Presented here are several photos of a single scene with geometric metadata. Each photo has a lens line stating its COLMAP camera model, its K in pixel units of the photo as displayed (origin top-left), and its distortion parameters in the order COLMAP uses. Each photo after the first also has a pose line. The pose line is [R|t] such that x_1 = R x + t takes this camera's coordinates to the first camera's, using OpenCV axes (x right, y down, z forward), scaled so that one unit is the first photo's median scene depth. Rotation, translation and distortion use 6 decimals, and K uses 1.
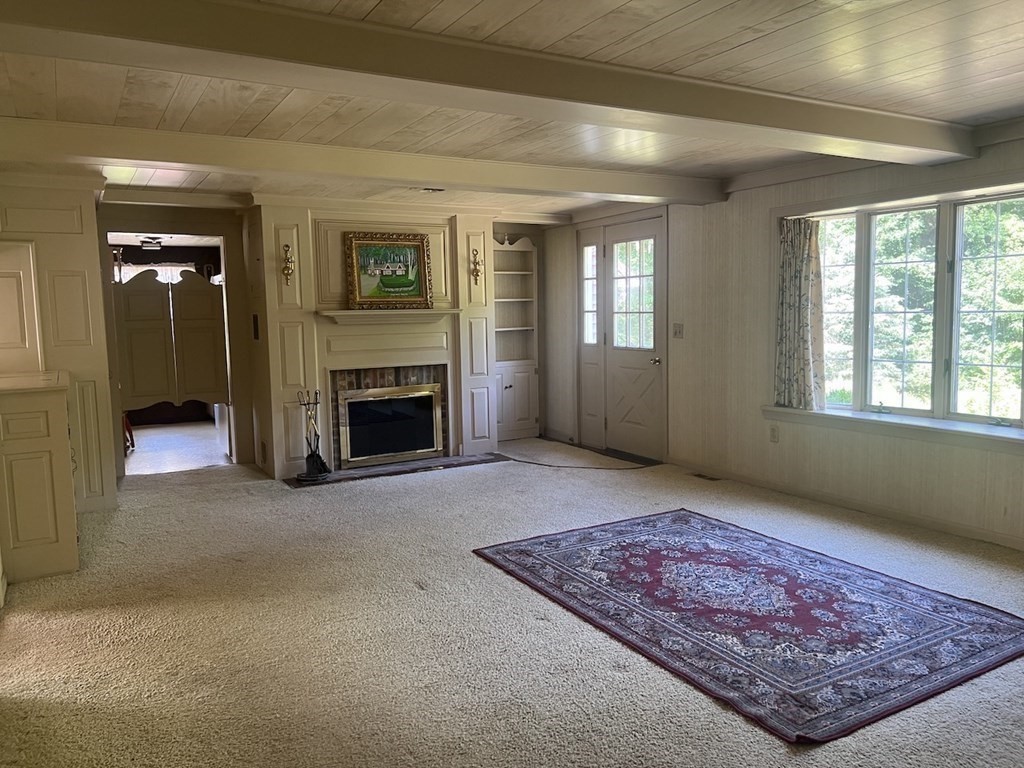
lens RADIAL K [[771.7, 0, 515.6], [0, 771.7, 380.5], [0, 0, 1]] dist [0.056008, -0.074374]
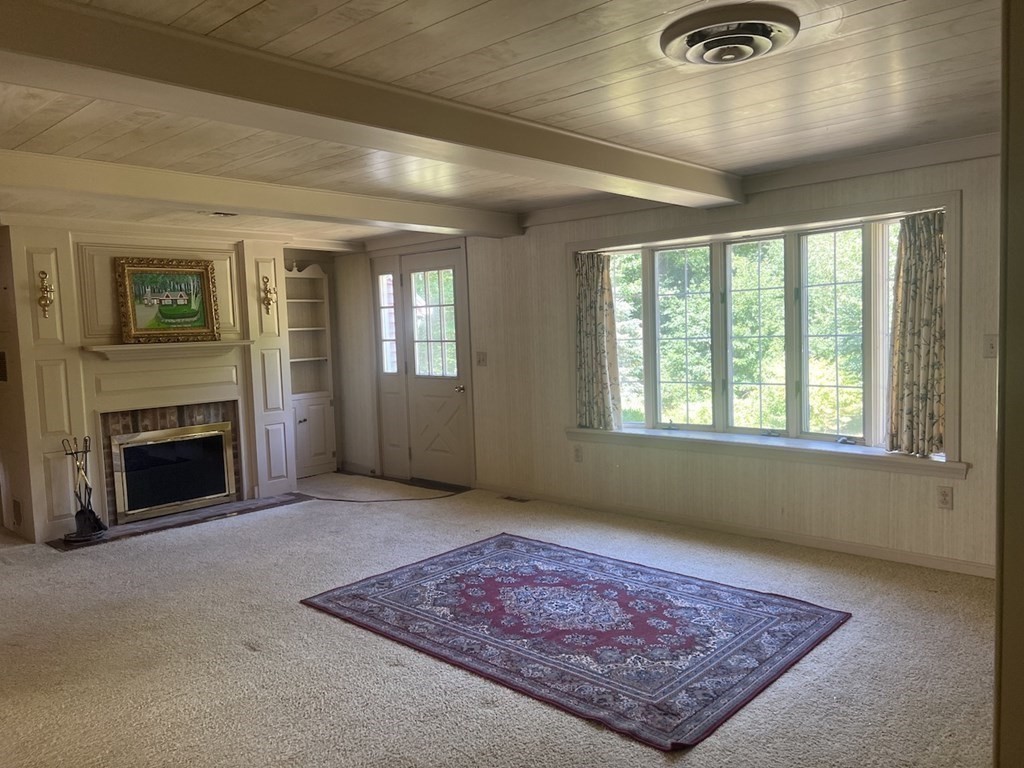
lens RADIAL K [[773.4, 0, 512.0], [0, 773.4, 384.0], [0, 0, 1]] dist [0.040870, -0.050930]
pose [[0.954117, -0.034728, 0.297415, -0.055453], [0.042616, 0.998890, -0.020079, -0.008324], [-0.296387, 0.031832, 0.954537, 0.013570]]
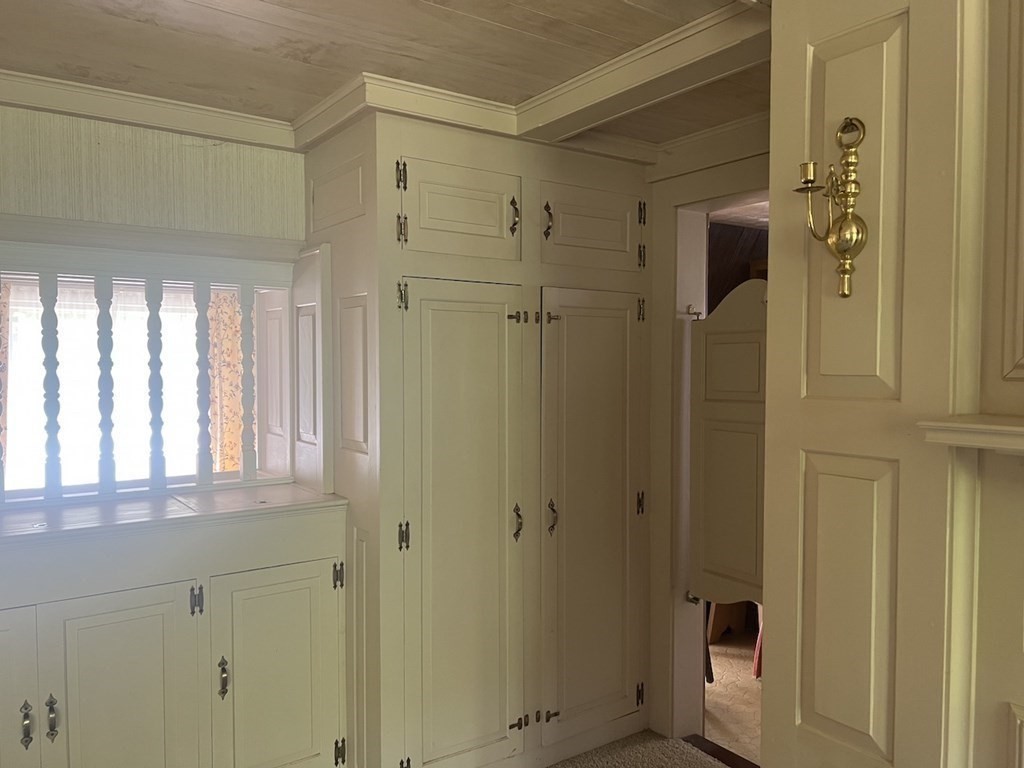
lens RADIAL K [[770.0, 0, 517.1], [0, 770.0, 389.1], [0, 0, 1]] dist [0.061797, -0.074509]
pose [[0.092651, 0.054291, -0.994217, -0.067059], [-0.094972, 0.994442, 0.045453, -0.092261], [0.991159, 0.090211, 0.097292, 0.846028]]
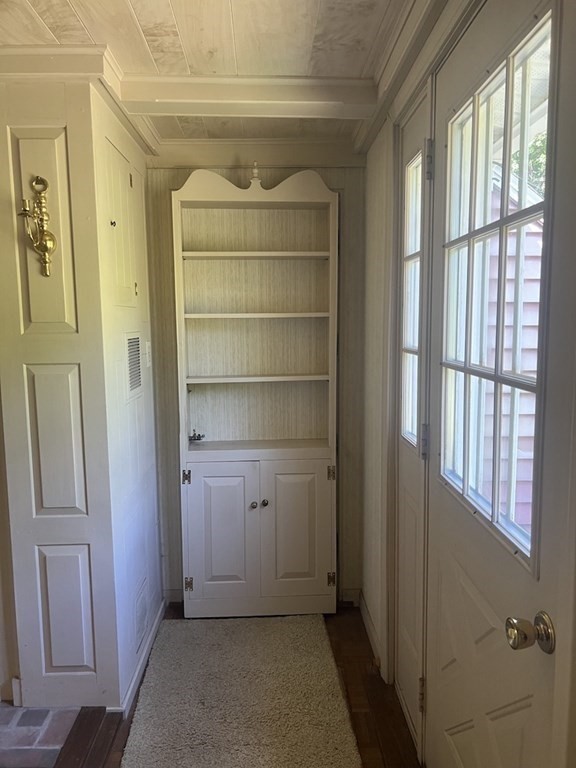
lens RADIAL K [[577.5, 0, 289.8], [0, 577.5, 386.4], [0, 0, 1]] dist [0.061797, -0.074509]
pose [[0.886708, 0.065548, -0.457660, 0.200380], [-0.051021, 0.997726, 0.044048, -0.097026], [0.459507, -0.015707, 0.888035, 0.872045]]
